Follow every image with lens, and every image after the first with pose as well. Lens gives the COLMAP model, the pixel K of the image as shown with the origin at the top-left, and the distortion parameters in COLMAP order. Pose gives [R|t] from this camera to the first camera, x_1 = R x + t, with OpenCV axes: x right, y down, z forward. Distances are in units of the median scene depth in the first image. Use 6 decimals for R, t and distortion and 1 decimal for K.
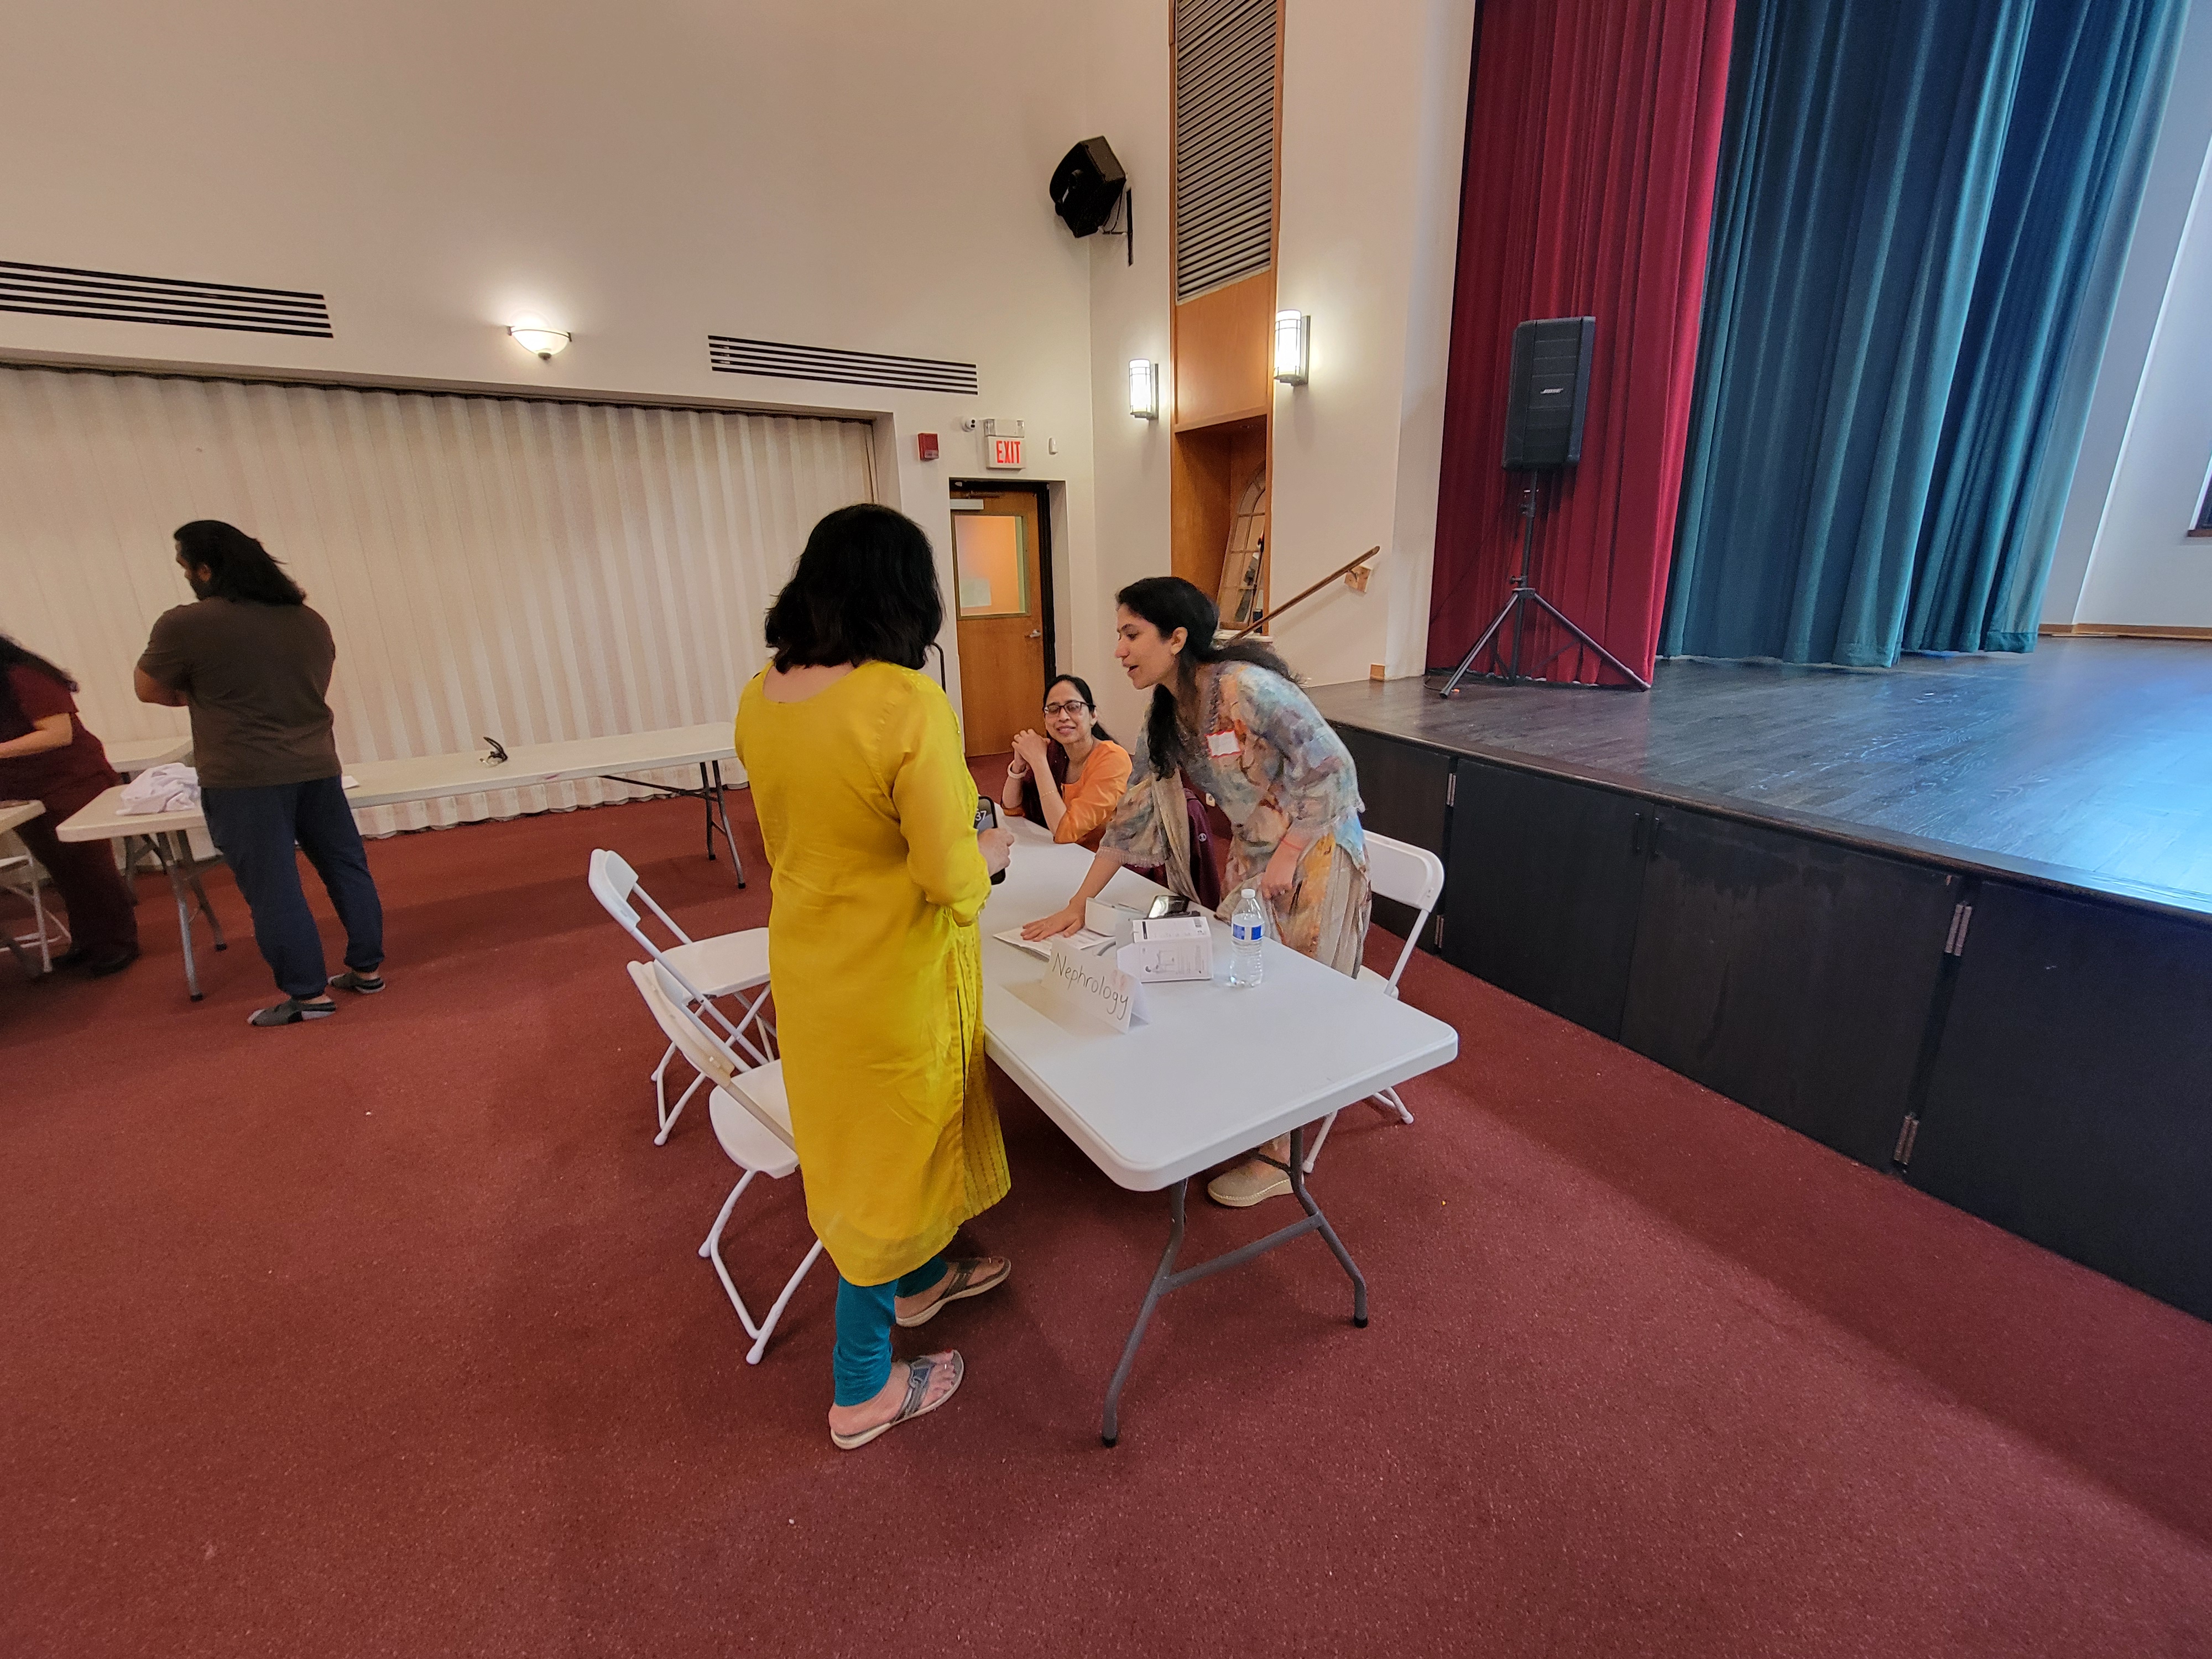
lens RADIAL K [[911.8, 0, 1117.6], [0, 911.8, 835.1], [0, 0, 1]] dist [0.003780, -0.000050]
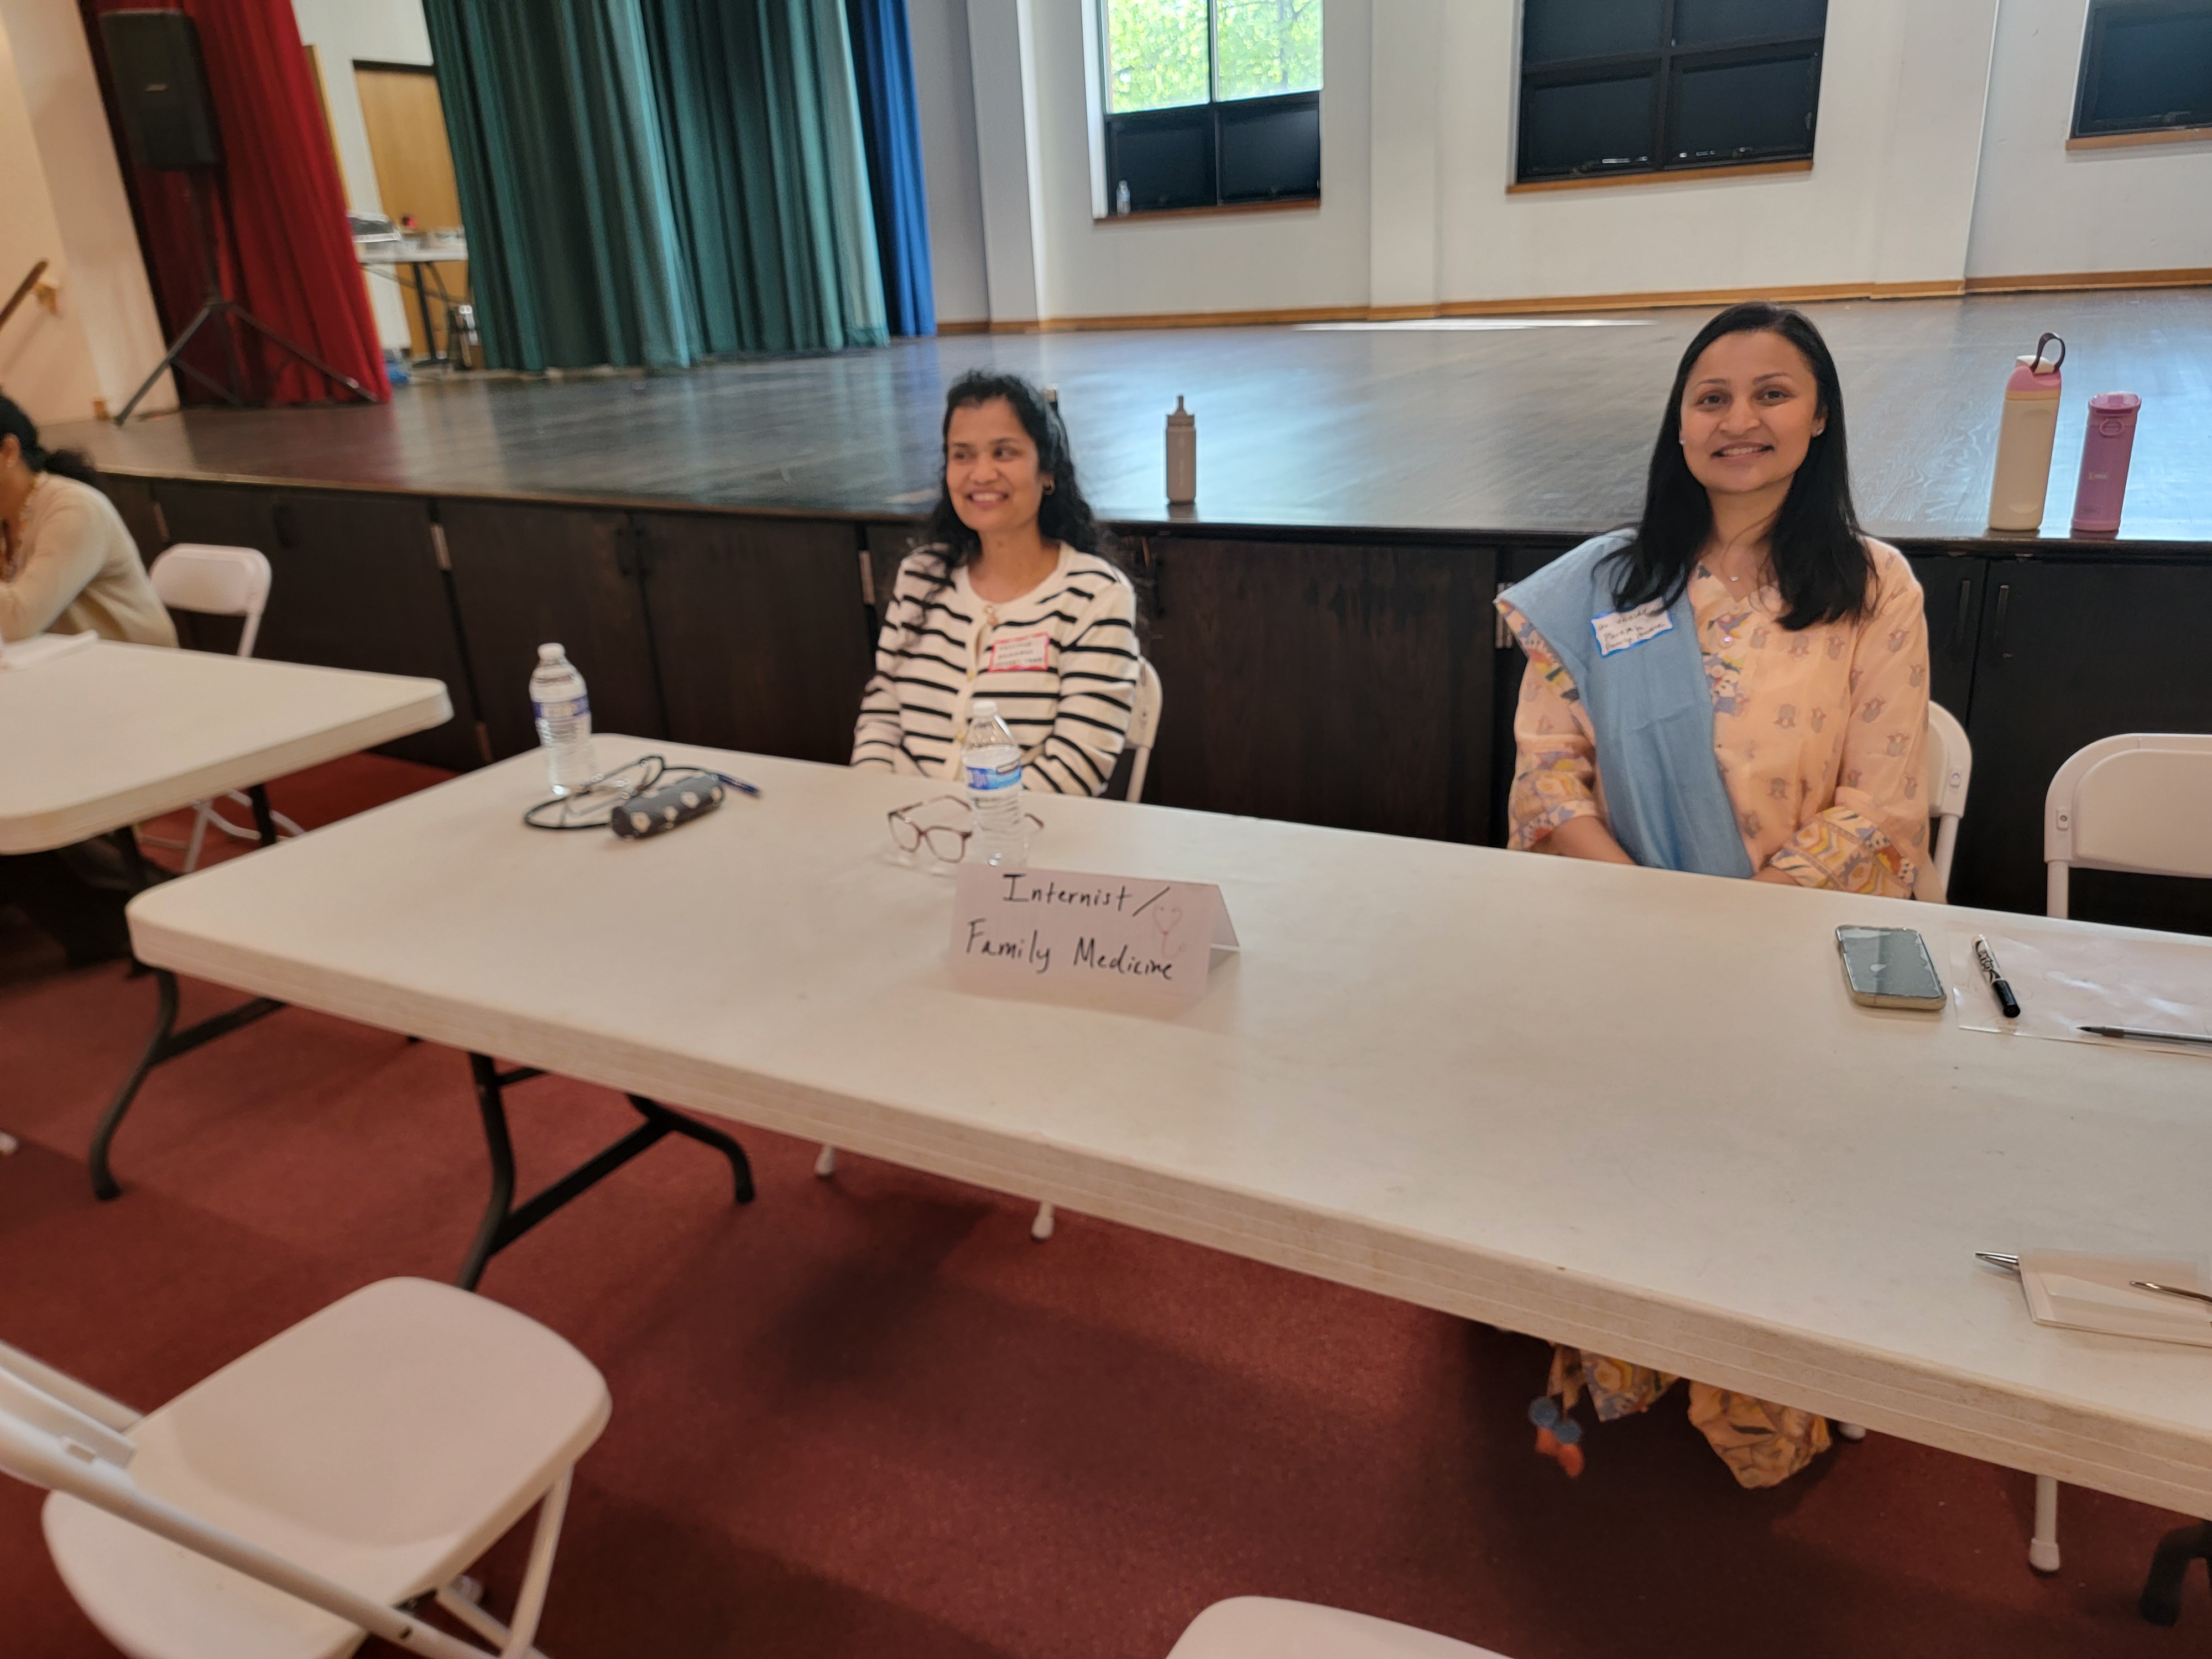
lens RADIAL K [[1540.3, 0, 1106.0], [0, 1540.3, 829.5], [0, 0, 1]] dist [0.059681, -0.049655]
pose [[0.899547, -0.183337, 0.396487, 0.437573], [0.165266, 0.983031, 0.079603, 0.229702], [-0.404354, -0.006080, 0.914582, -0.672928]]
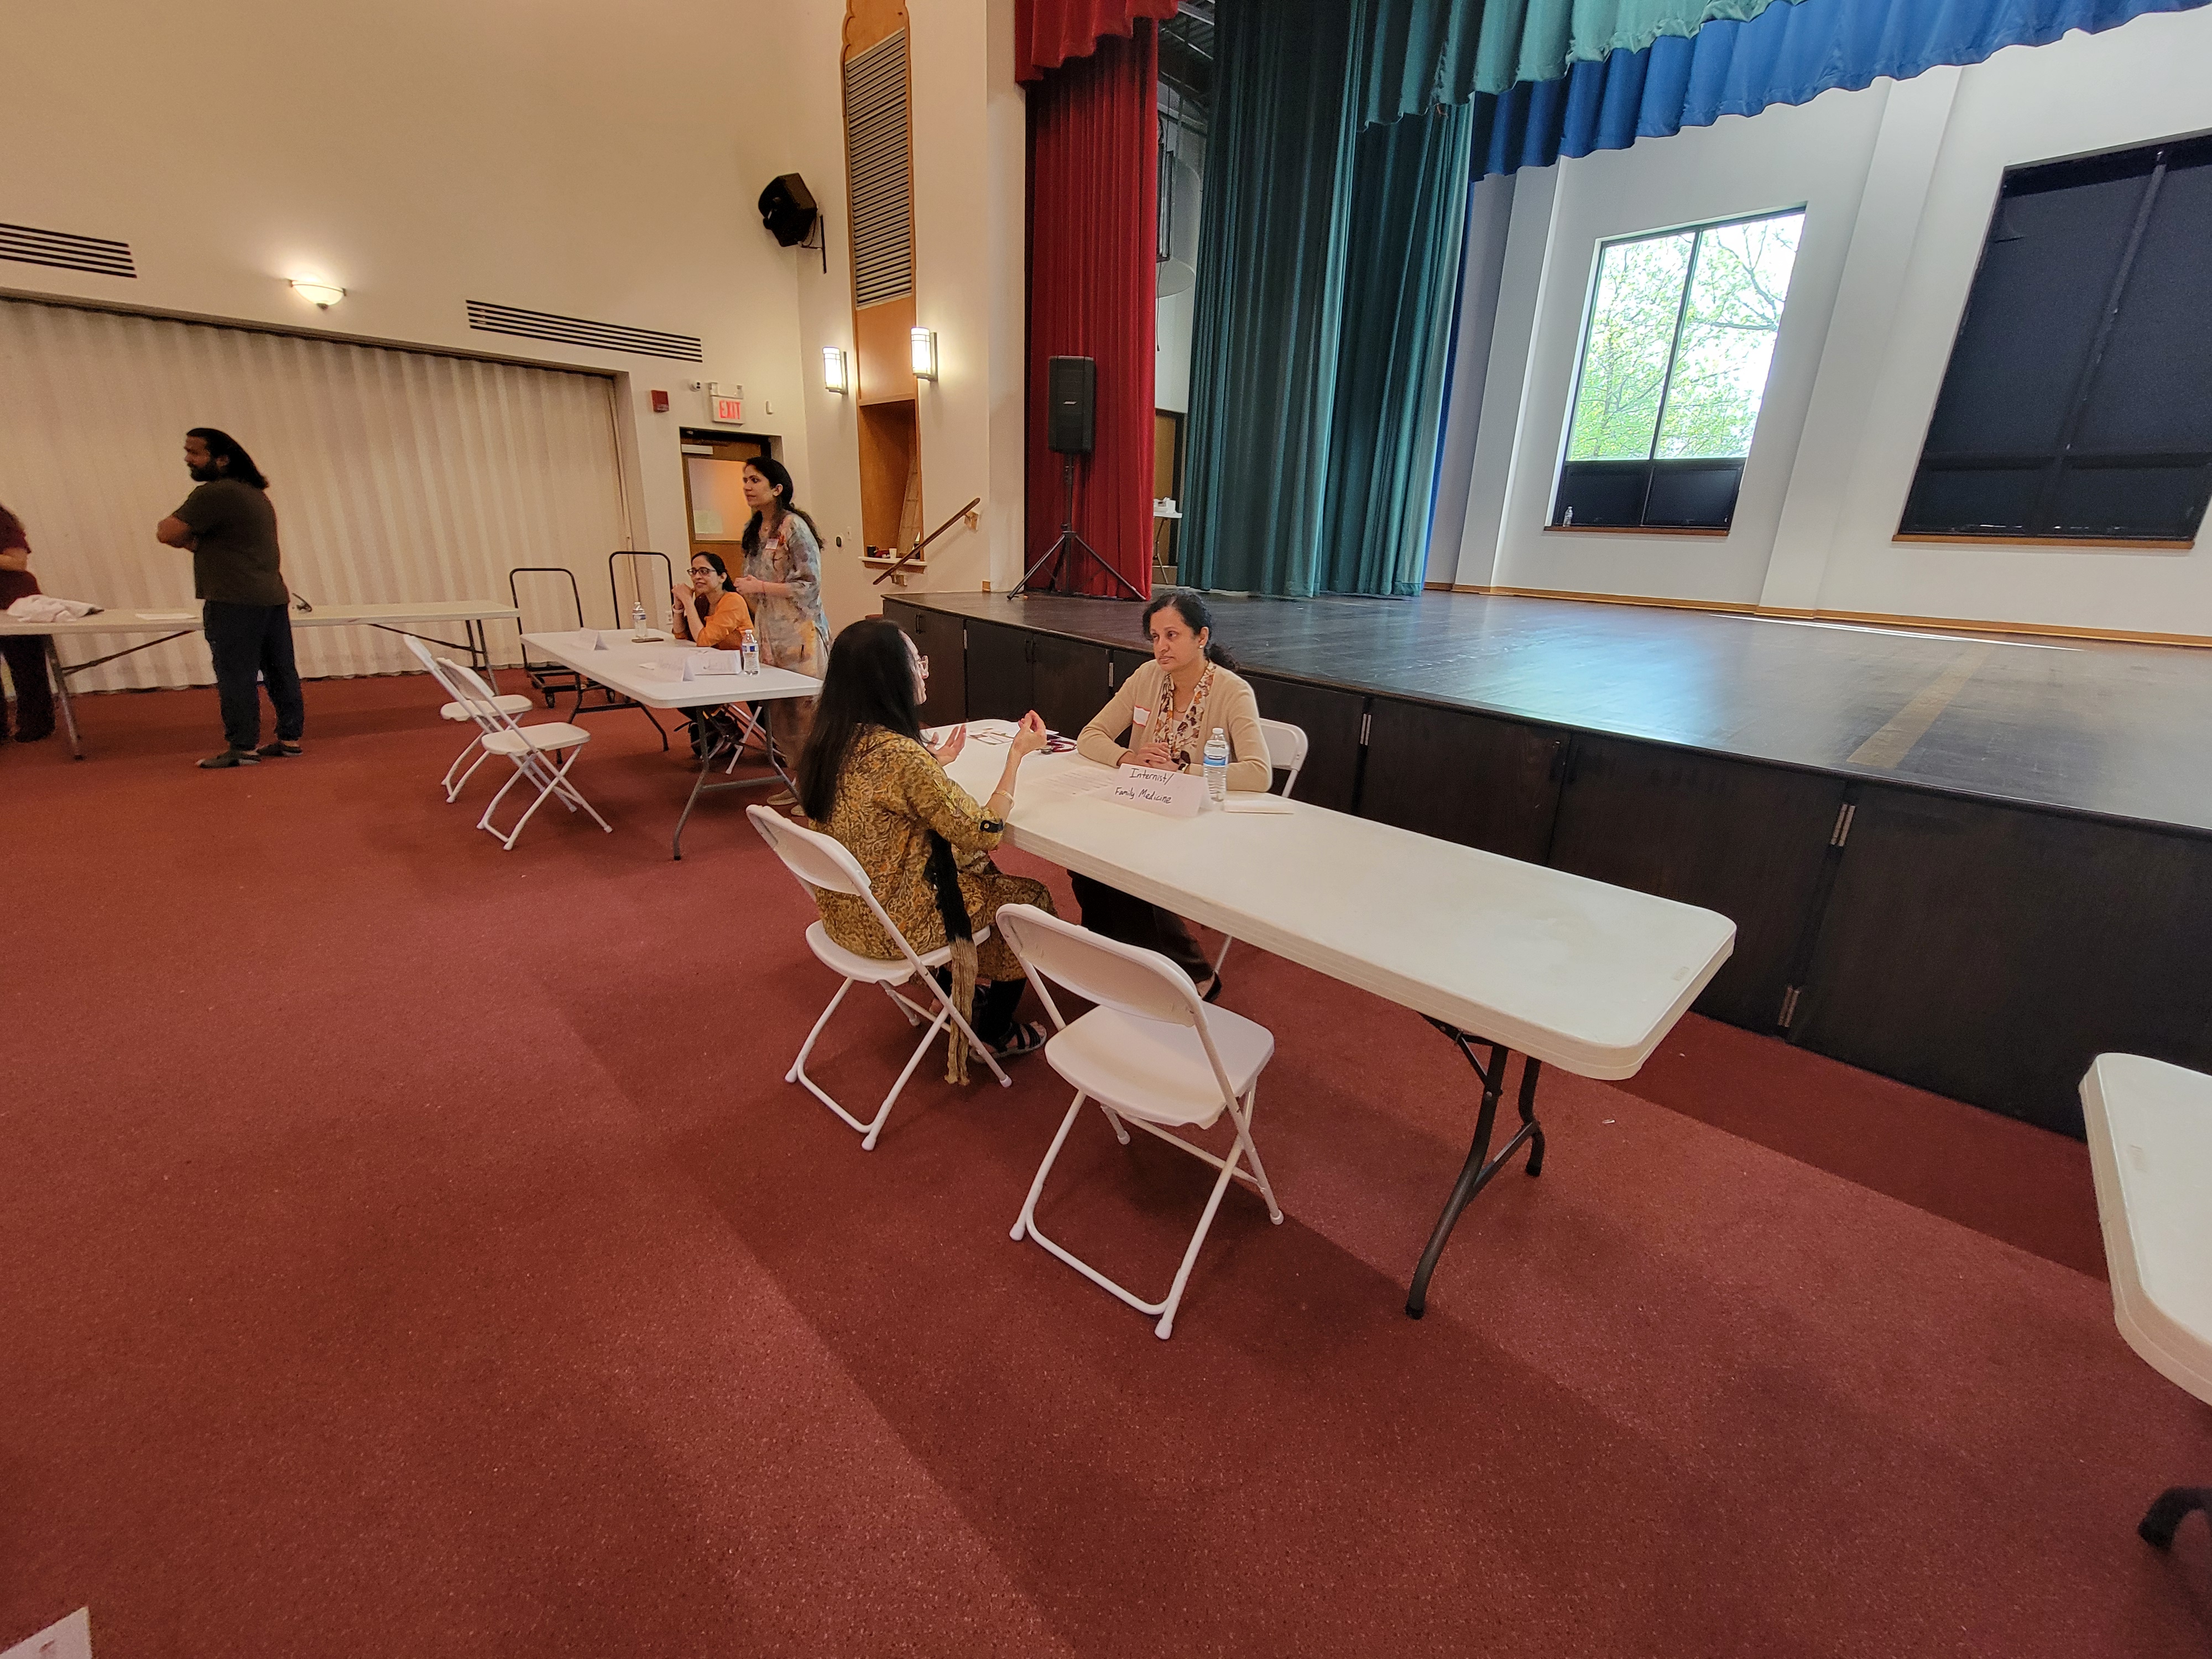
lens RADIAL K [[897.9, 0, 1106.0], [0, 897.9, 829.5], [0, 0, 1]] dist [-0.000255, 0.000486]
pose [[0.981479, -0.006890, 0.191444, 0.178417], [0.000867, 0.999503, 0.031527, 0.149044], [-0.191566, -0.030777, 0.980997, -0.411377]]
